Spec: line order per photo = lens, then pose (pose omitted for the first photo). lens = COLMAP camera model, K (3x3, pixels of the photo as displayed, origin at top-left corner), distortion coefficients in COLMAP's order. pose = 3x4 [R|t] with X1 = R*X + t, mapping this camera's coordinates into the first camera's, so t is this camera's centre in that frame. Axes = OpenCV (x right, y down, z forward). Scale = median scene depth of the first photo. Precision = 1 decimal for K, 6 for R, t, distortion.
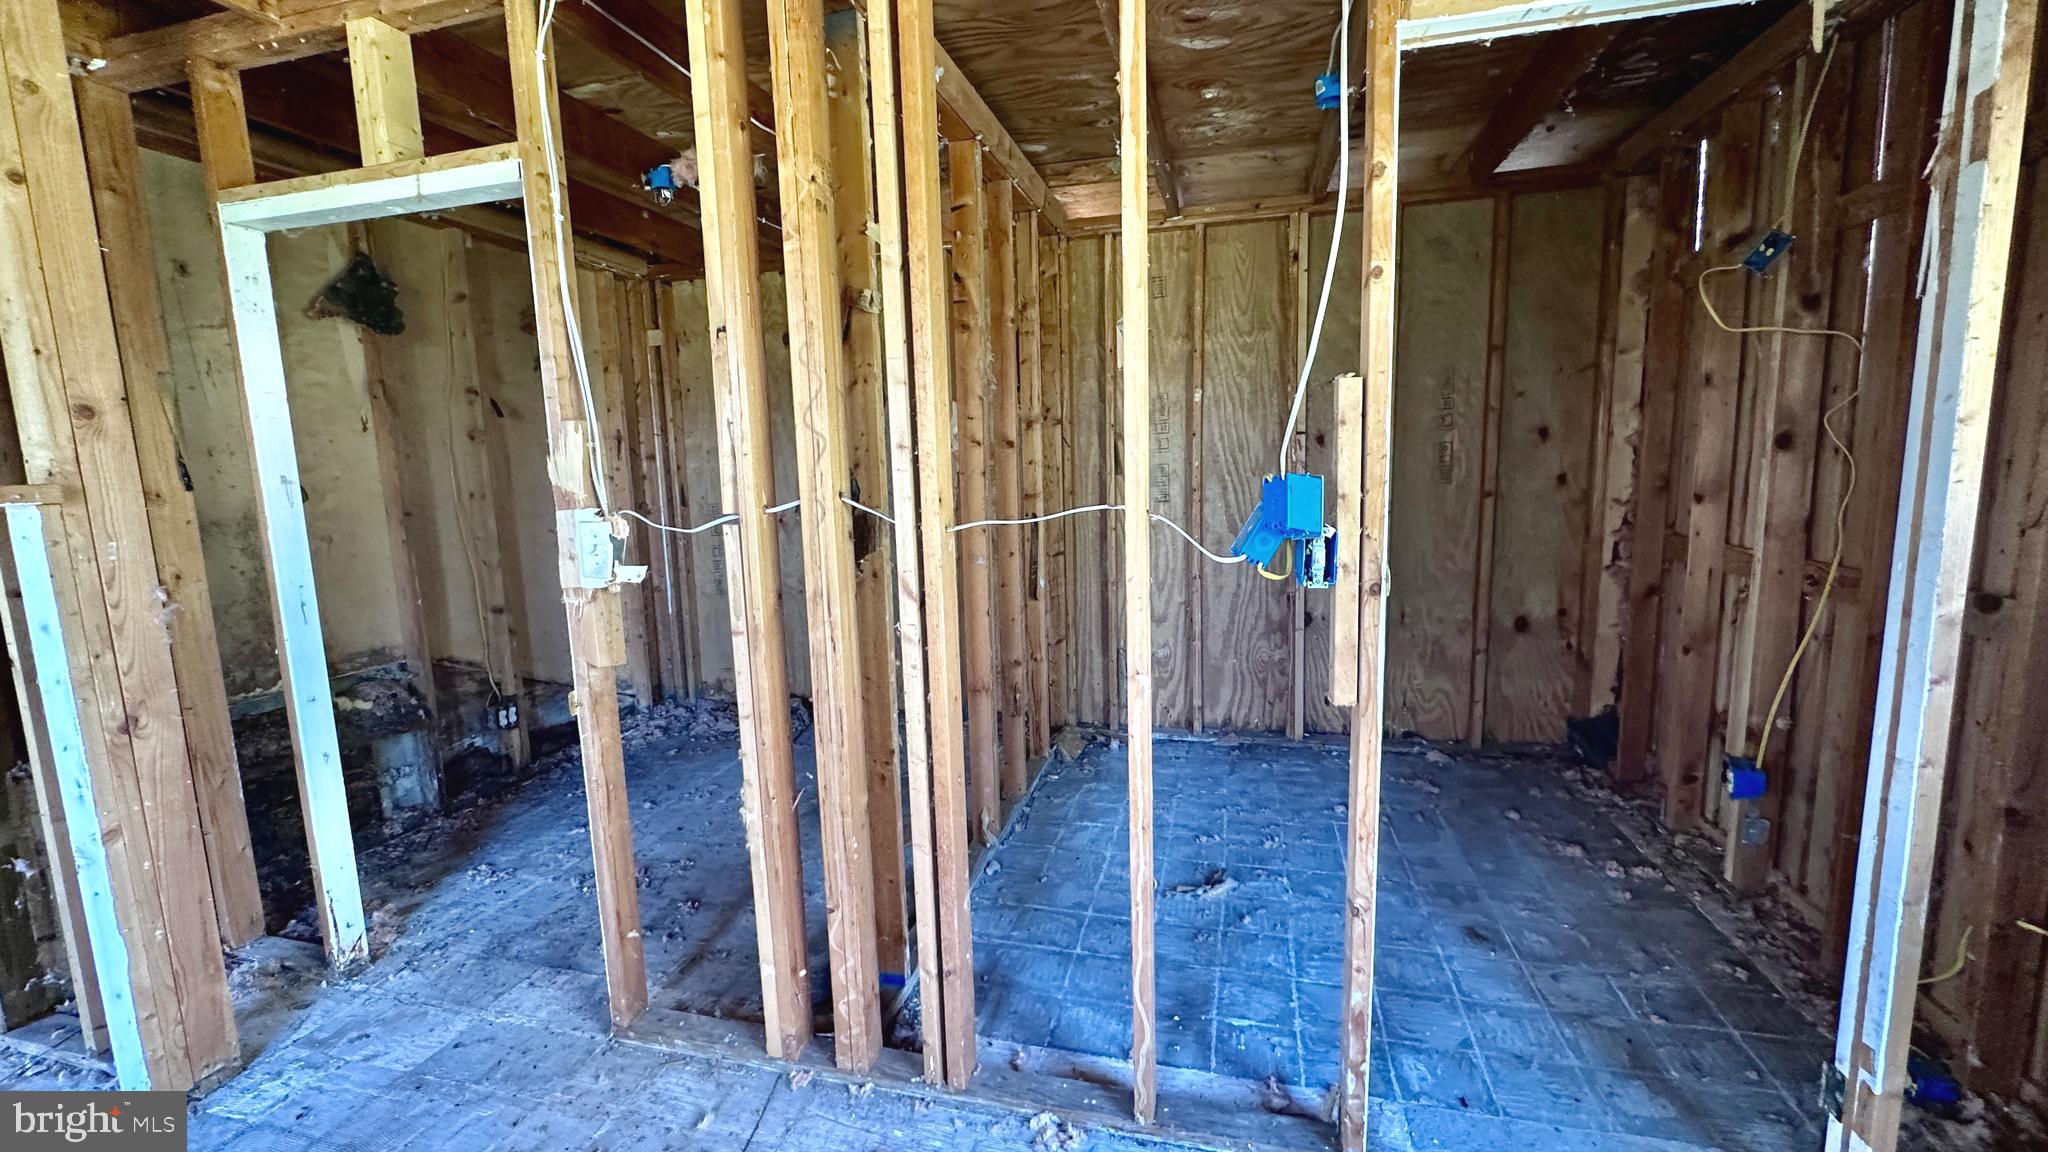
lens RADIAL K [[817.0, 0, 1025.3], [0, 817.0, 573.6], [0, 0, 1]] dist [-0.003842, 0.000756]
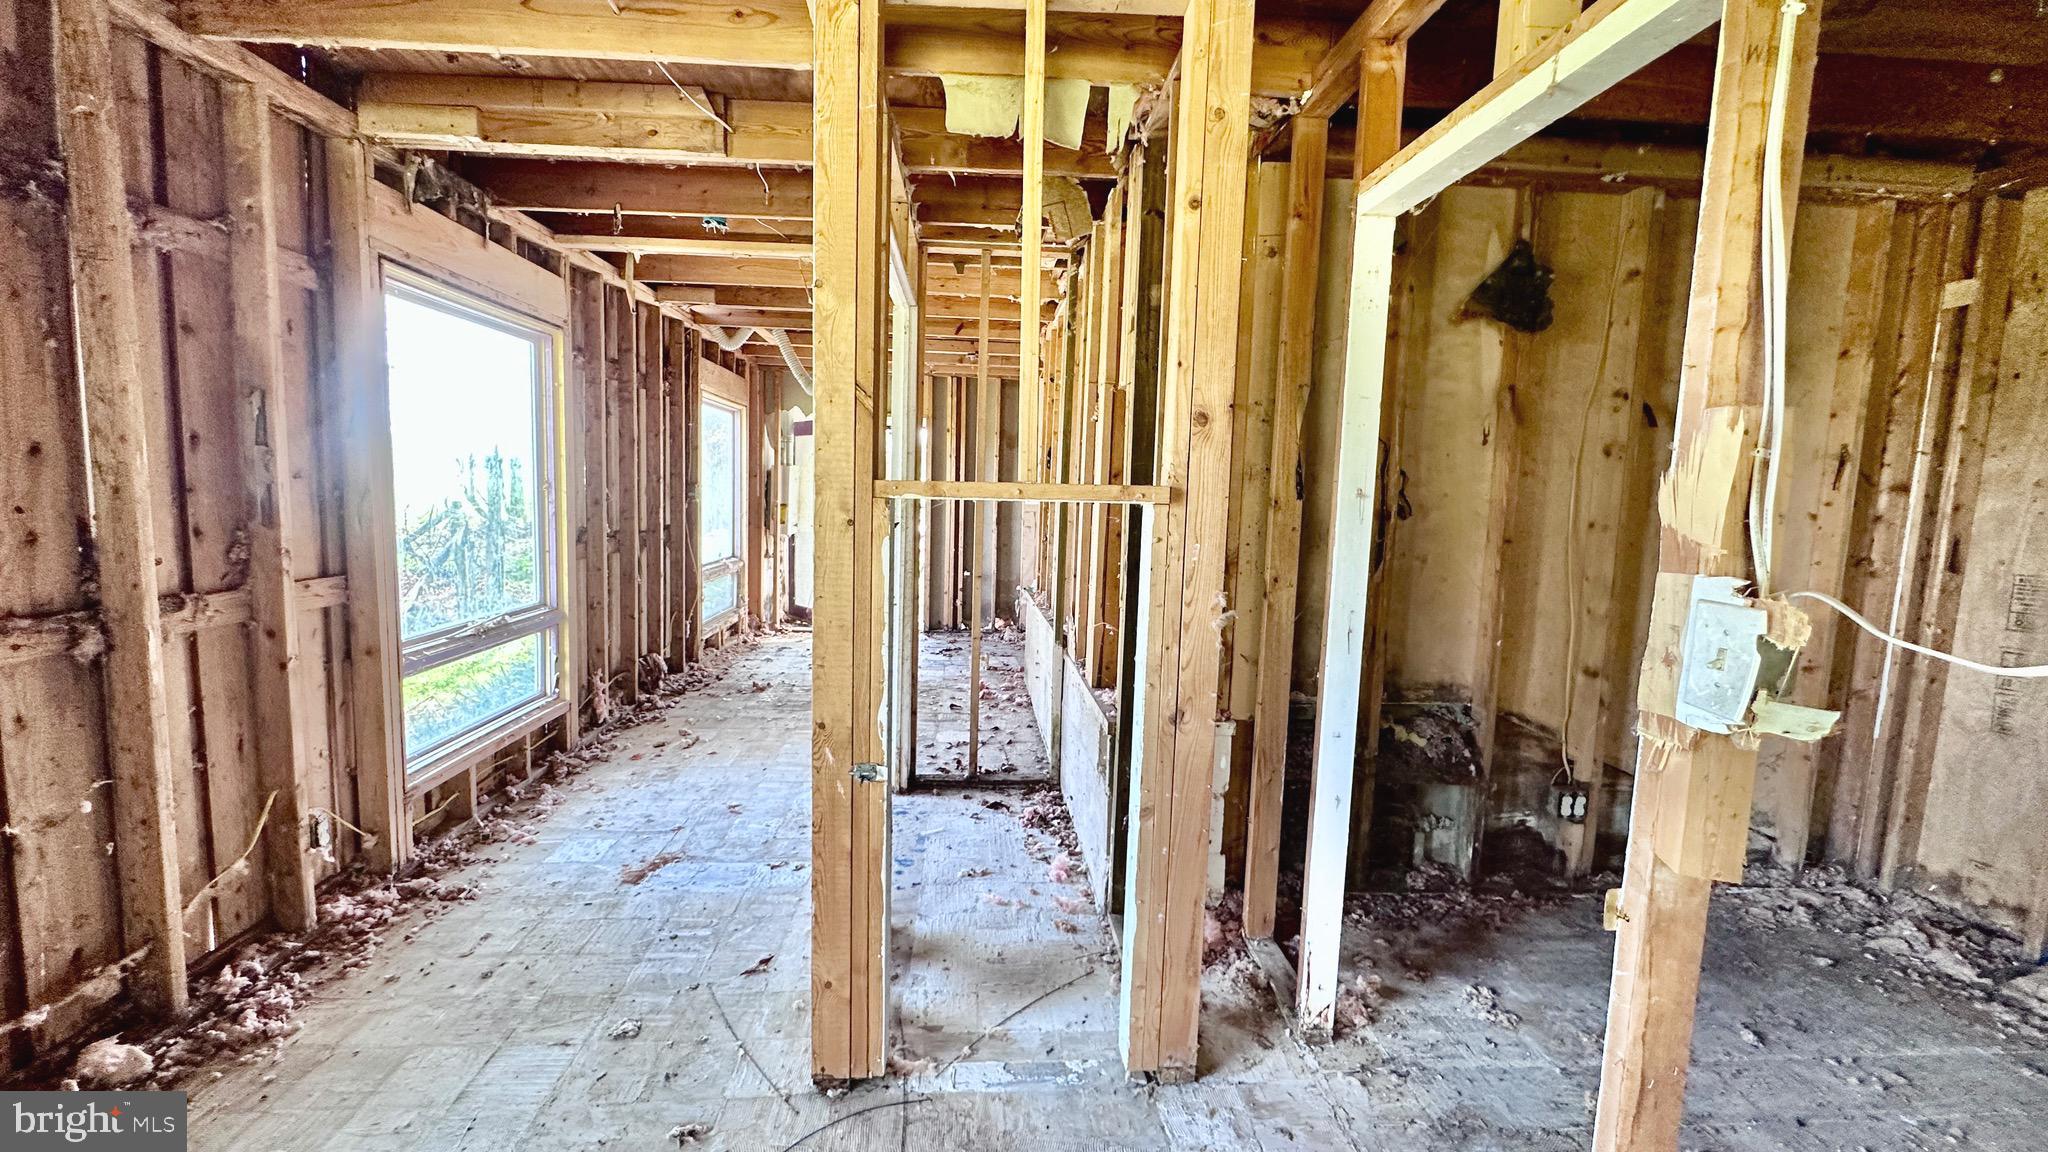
lens RADIAL K [[817.0, 0, 1019.1], [0, 817.0, 571.2], [0, 0, 1]] dist [-0.003842, 0.000756]
pose [[0.318934, 0.138493, -0.937604, -0.109233], [-0.167596, 0.981918, 0.088030, -0.030156], [0.932841, 0.129063, 0.336377, 0.229514]]
